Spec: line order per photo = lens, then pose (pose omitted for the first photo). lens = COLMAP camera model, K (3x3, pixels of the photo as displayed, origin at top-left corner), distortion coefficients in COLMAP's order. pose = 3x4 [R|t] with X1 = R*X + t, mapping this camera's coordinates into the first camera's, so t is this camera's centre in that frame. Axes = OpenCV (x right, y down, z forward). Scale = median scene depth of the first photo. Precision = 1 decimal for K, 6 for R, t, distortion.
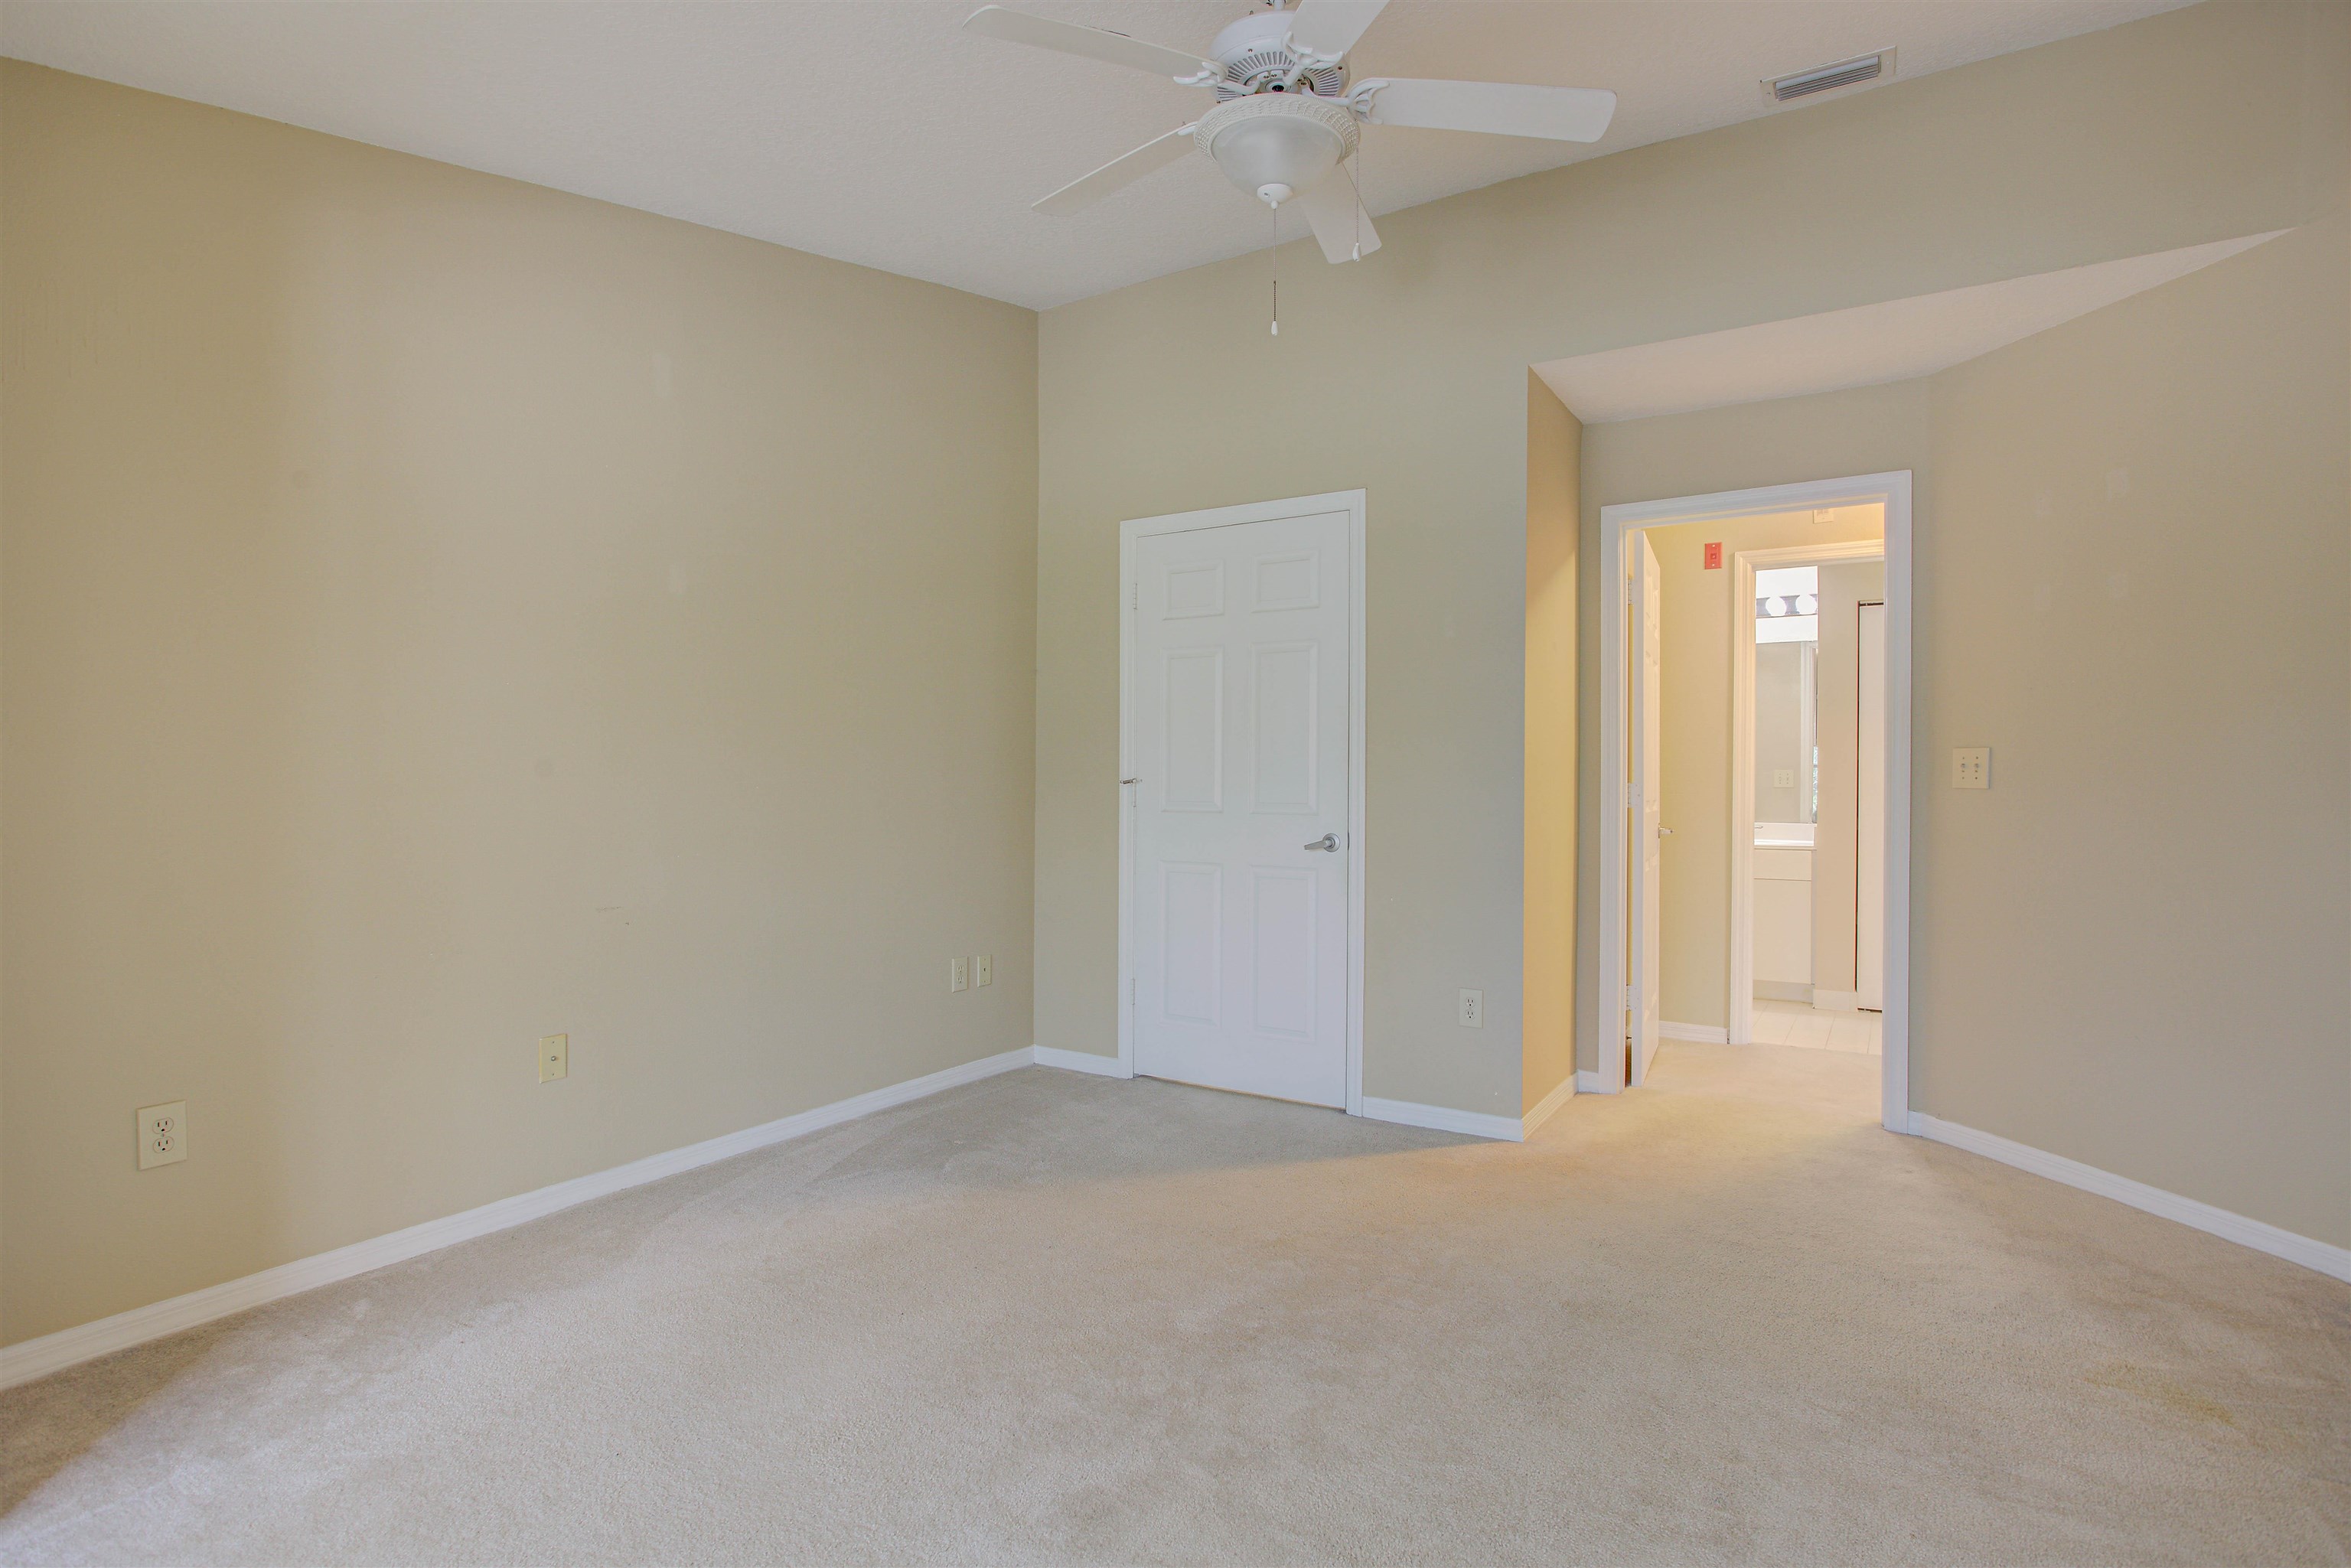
lens RADIAL K [[1187.8, 0, 1175.5], [0, 1187.8, 784.0], [0, 0, 1]] dist [-0.016488, 0.009630]
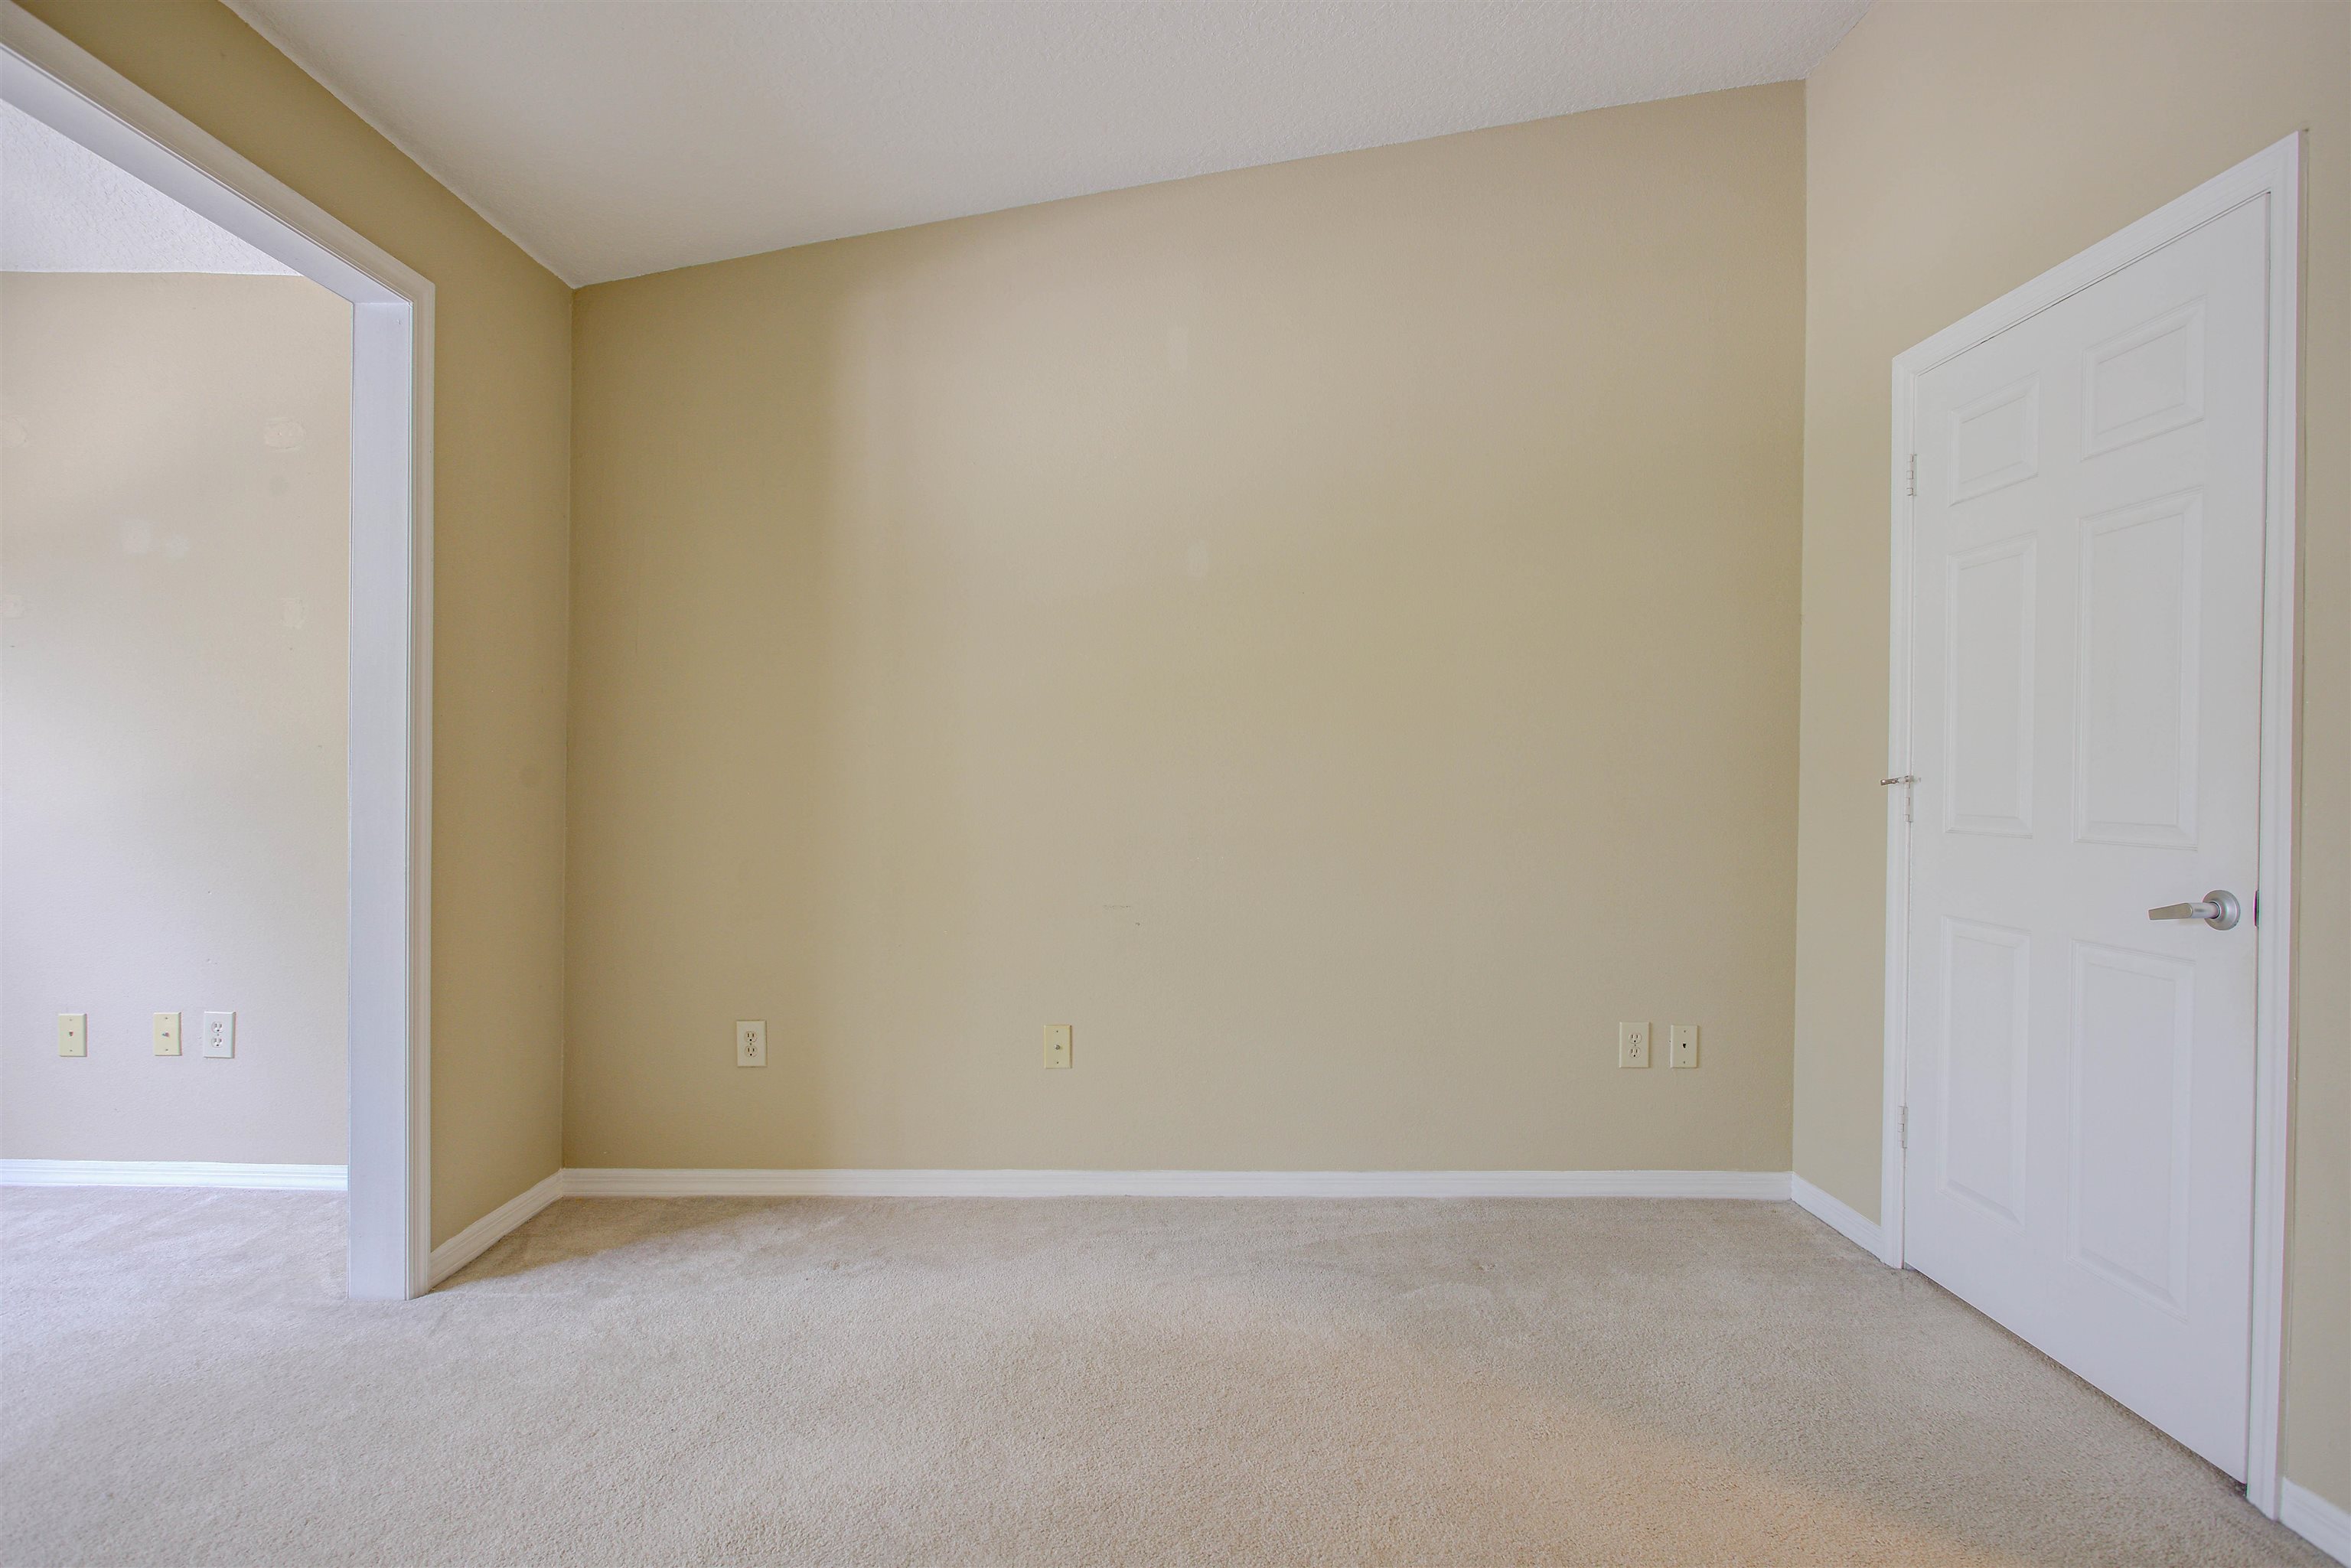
lens RADIAL K [[1207.3, 0, 1170.1], [0, 1207.3, 786.8], [0, 0, 1]] dist [-0.020552, 0.008850]
pose [[0.538831, 0.006509, -0.842389, 0.326767], [-0.006867, 0.999971, 0.003334, 0.001978], [0.842386, 0.003988, 0.538860, 0.417780]]
